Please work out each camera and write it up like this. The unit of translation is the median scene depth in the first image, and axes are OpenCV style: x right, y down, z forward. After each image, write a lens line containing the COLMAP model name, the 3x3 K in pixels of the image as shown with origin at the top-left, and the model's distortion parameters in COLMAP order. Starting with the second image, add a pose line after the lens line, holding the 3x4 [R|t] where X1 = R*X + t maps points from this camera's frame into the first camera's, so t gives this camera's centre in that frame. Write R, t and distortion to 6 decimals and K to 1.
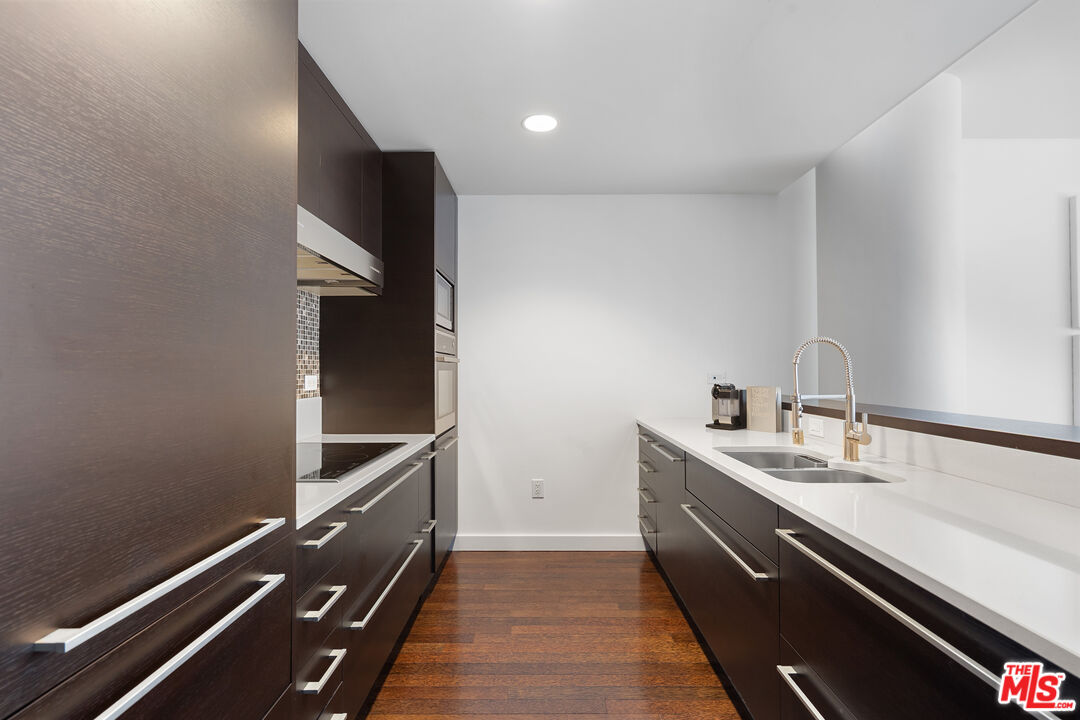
lens RADIAL K [[497.0, 0, 548.6], [0, 497.0, 360.0], [0, 0, 1]] dist [-0.002299, 0.001752]
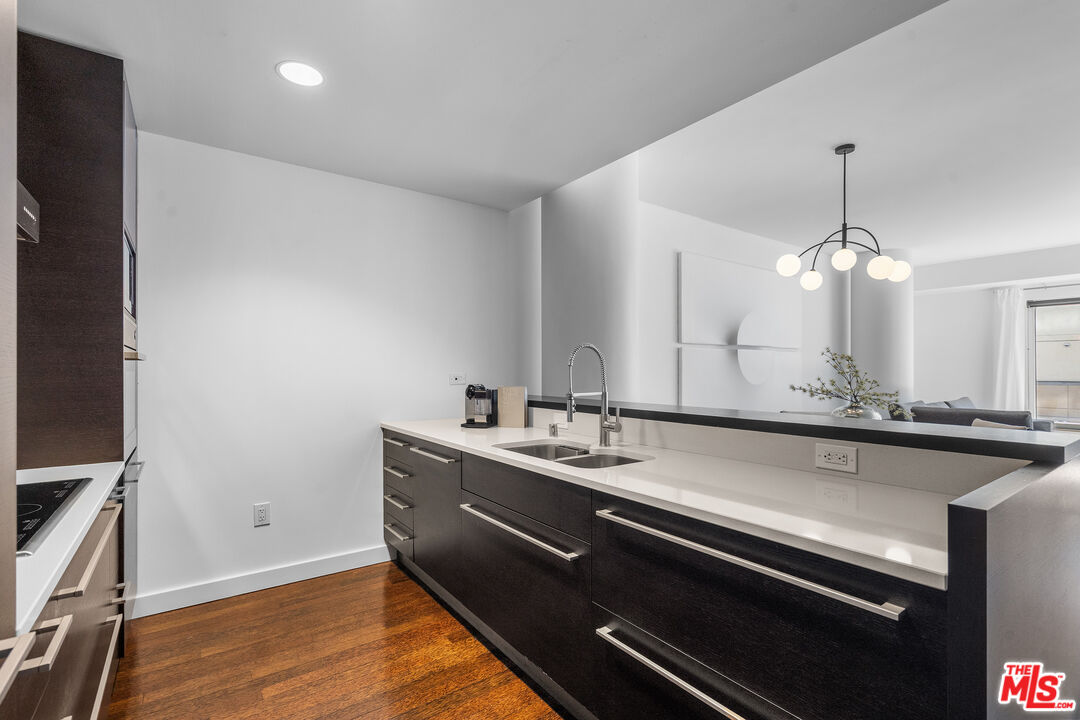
lens RADIAL K [[497.0, 0, 531.7], [0, 497.0, 364.1], [0, 0, 1]] dist [-0.002299, 0.001752]
pose [[0.805538, 0.010536, 0.592450, -0.191396], [-0.015832, 0.999868, 0.003744, -0.000467], [-0.592332, -0.012395, 0.805599, 0.093872]]
